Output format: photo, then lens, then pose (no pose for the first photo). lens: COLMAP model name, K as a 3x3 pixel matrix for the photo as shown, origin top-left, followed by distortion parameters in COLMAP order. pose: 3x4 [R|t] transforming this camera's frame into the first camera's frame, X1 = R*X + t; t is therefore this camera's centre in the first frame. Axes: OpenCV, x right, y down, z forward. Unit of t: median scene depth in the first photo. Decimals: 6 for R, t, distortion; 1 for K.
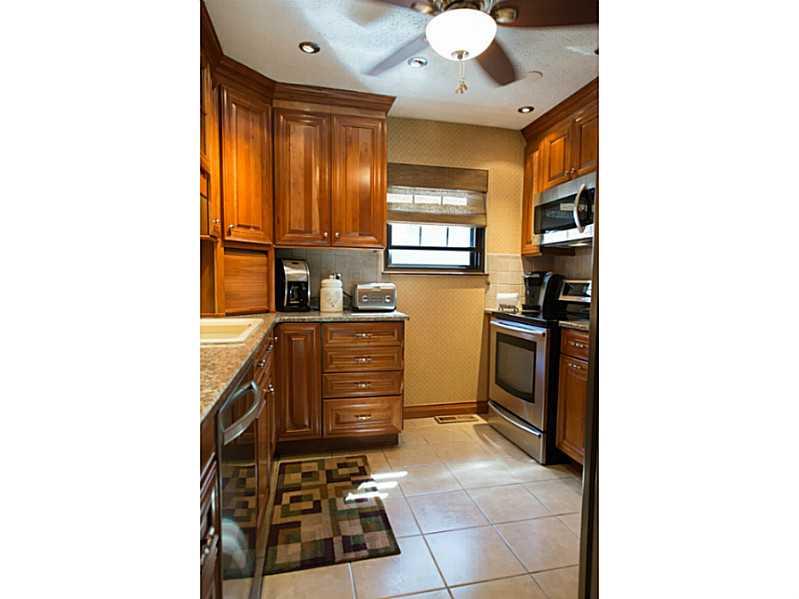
lens RADIAL K [[419.4, 0, 401.4], [0, 419.4, 306.4], [0, 0, 1]] dist [0.001278, -0.000103]
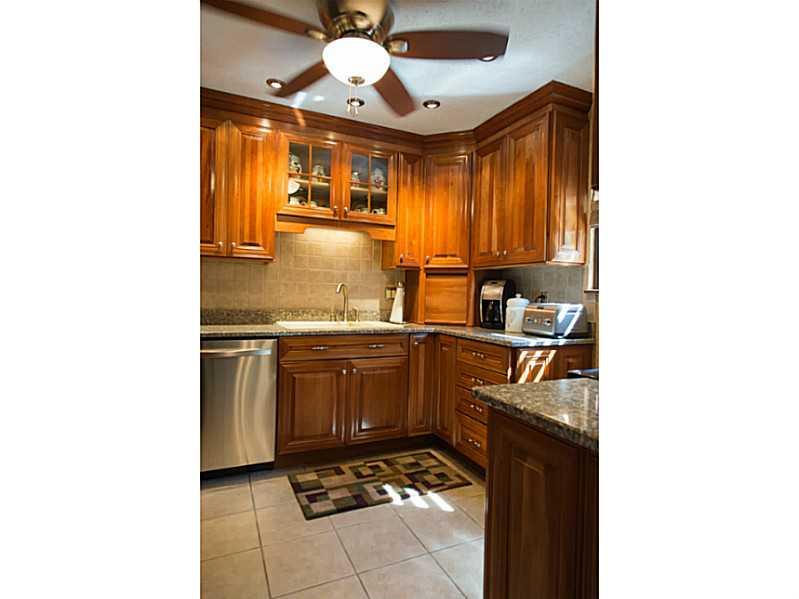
lens RADIAL K [[393.1, 0, 400.2], [0, 393.1, 294.6], [0, 0, 1]] dist [0.004725, -0.000651]
pose [[0.210257, -0.003335, -0.977640, 0.796628], [-0.080721, 0.996521, -0.020760, -0.039249], [0.974308, 0.083281, 0.209256, 0.661920]]
